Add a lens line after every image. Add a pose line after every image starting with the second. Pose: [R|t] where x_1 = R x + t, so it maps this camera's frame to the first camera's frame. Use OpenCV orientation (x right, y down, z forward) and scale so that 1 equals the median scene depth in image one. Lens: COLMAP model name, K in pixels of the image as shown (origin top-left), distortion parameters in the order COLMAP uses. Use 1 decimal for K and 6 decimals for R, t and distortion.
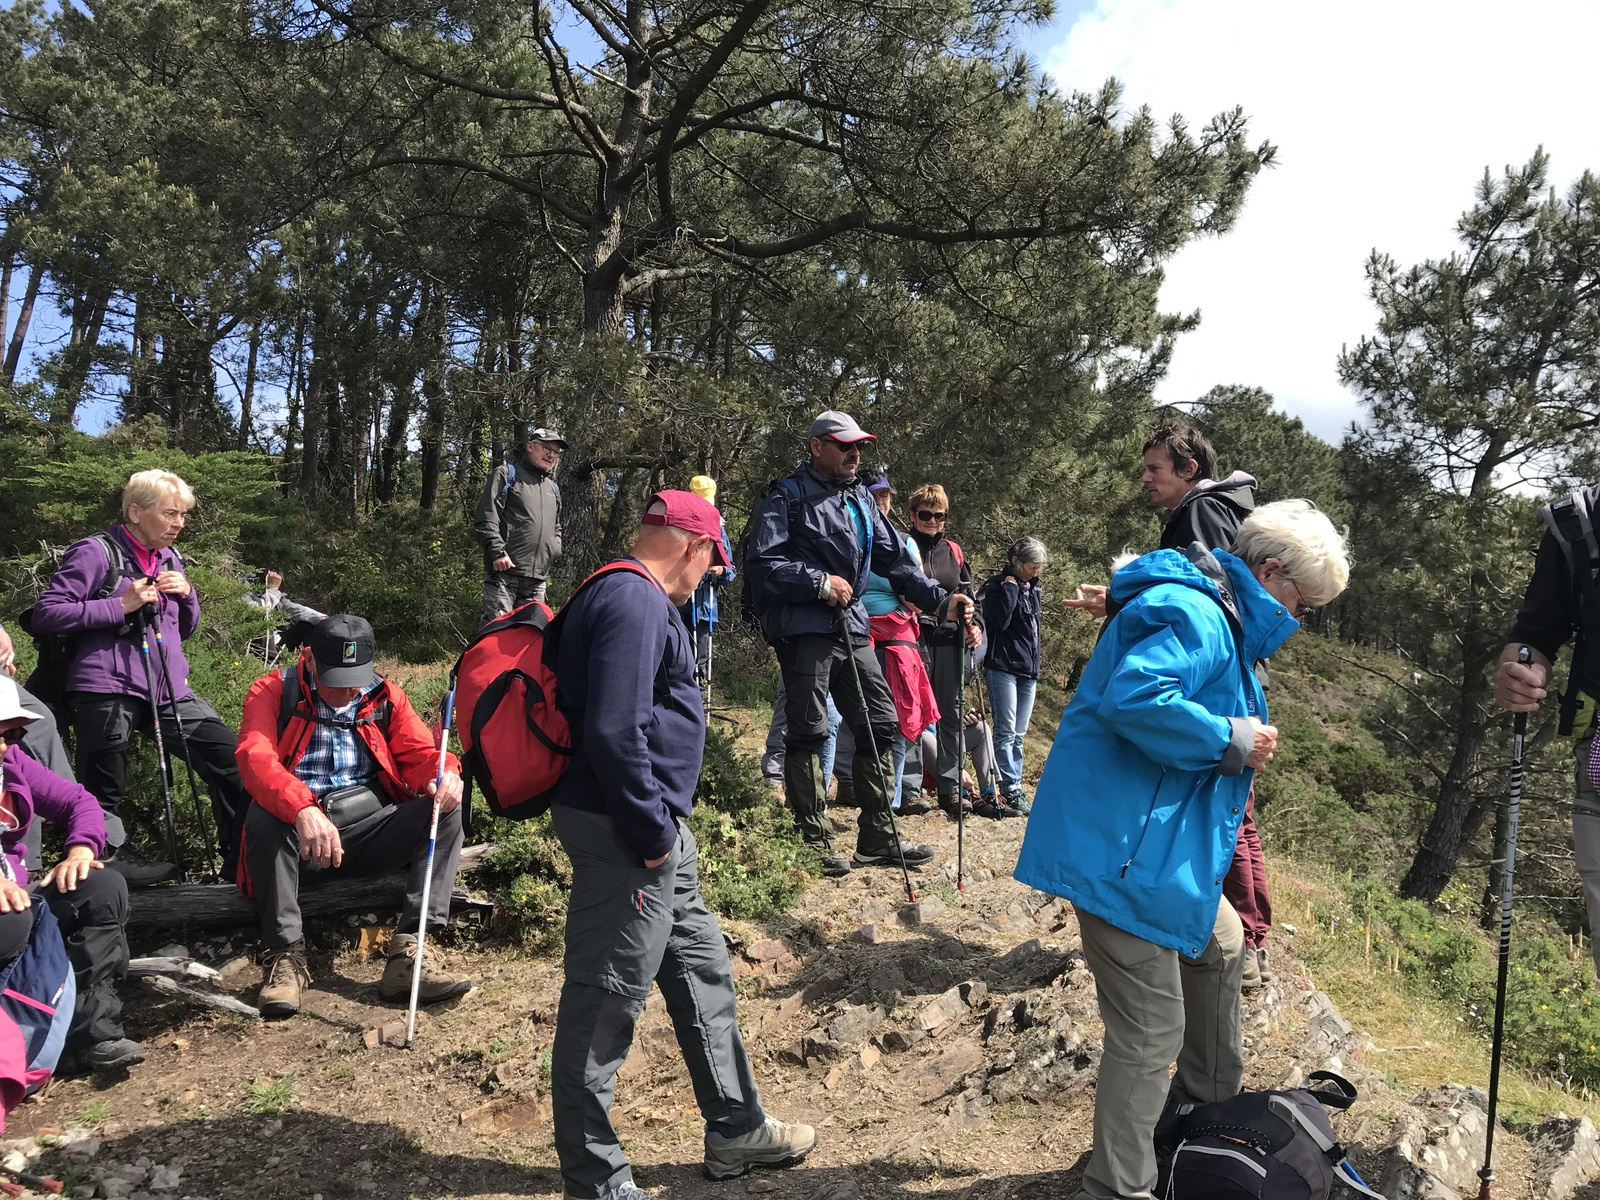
lens RADIAL K [[1279.8, 0, 769.0], [0, 1279.8, 579.1], [0, 0, 1]] dist [0.011364, 0.002709]
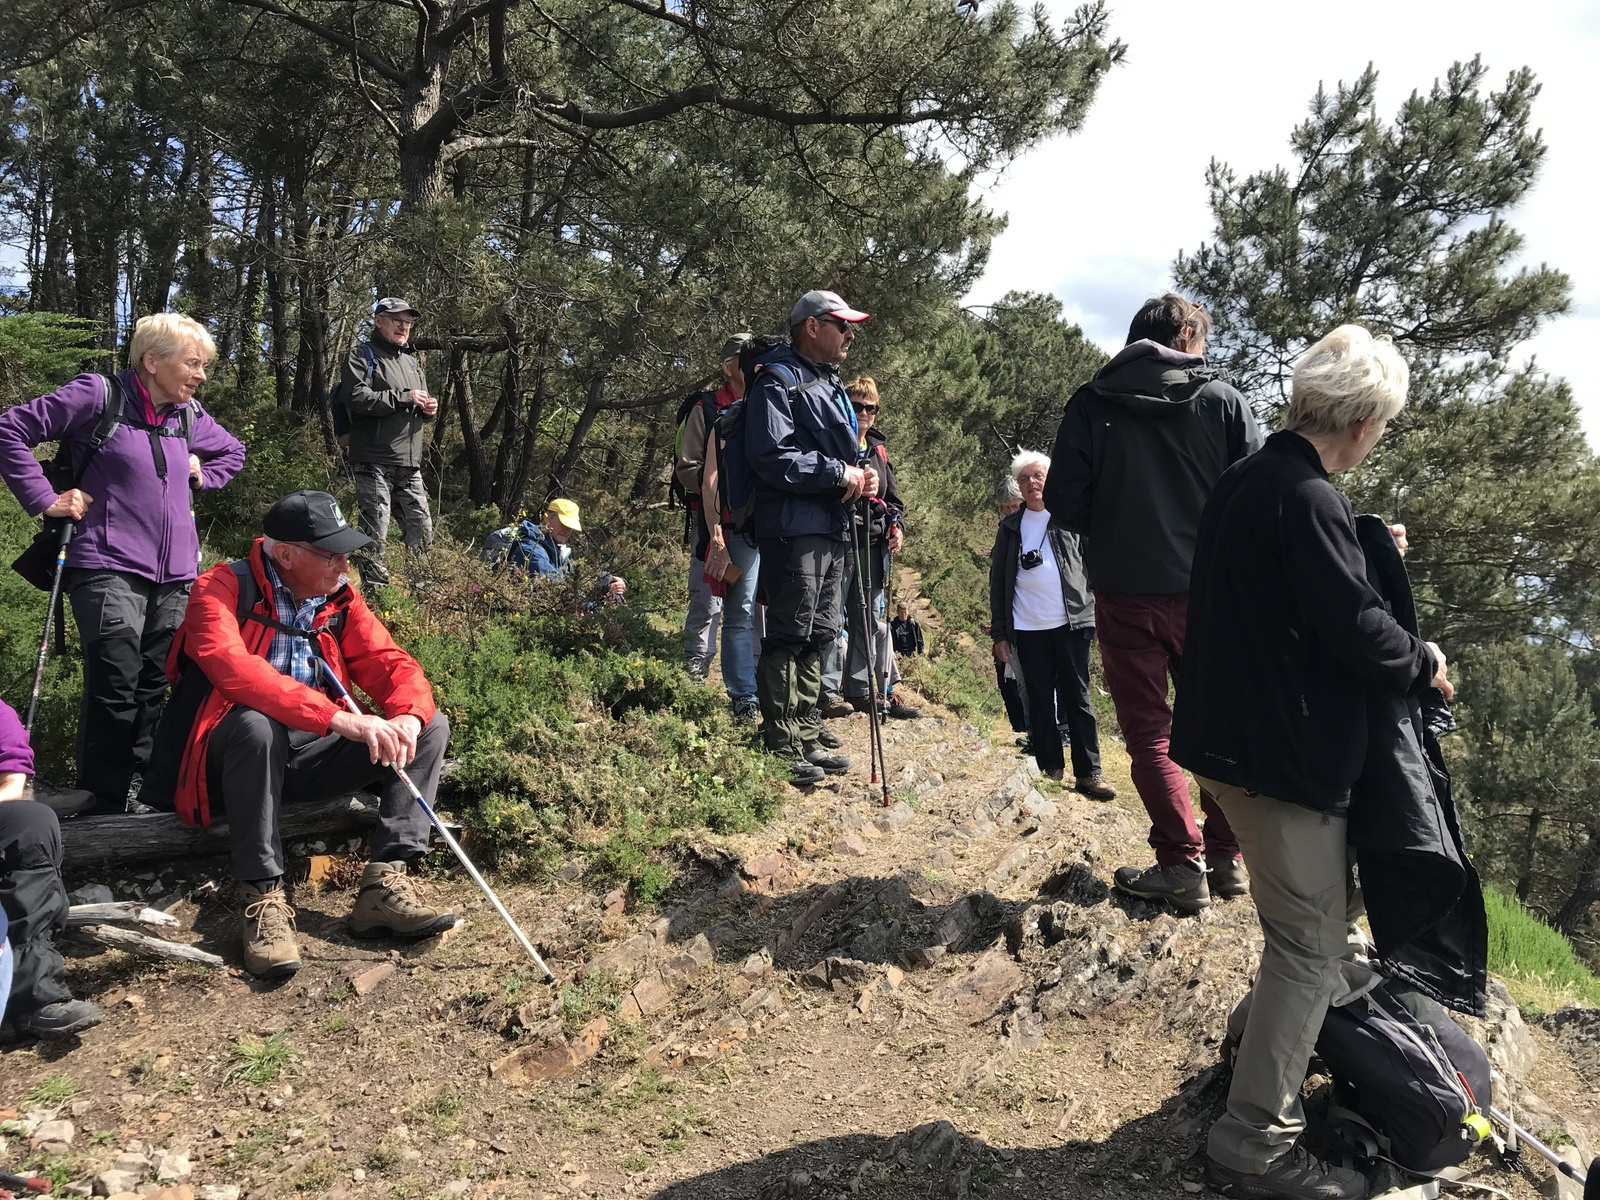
lens RADIAL K [[1291.0, 0, 762.2], [0, 1291.0, 578.3], [0, 0, 1]] dist [0.012793, 0.001609]
pose [[0.986855, 0.003894, 0.161562, -0.152204], [-0.016613, 0.996858, 0.077449, 0.006100], [-0.160753, -0.079115, 0.983819, 0.086853]]
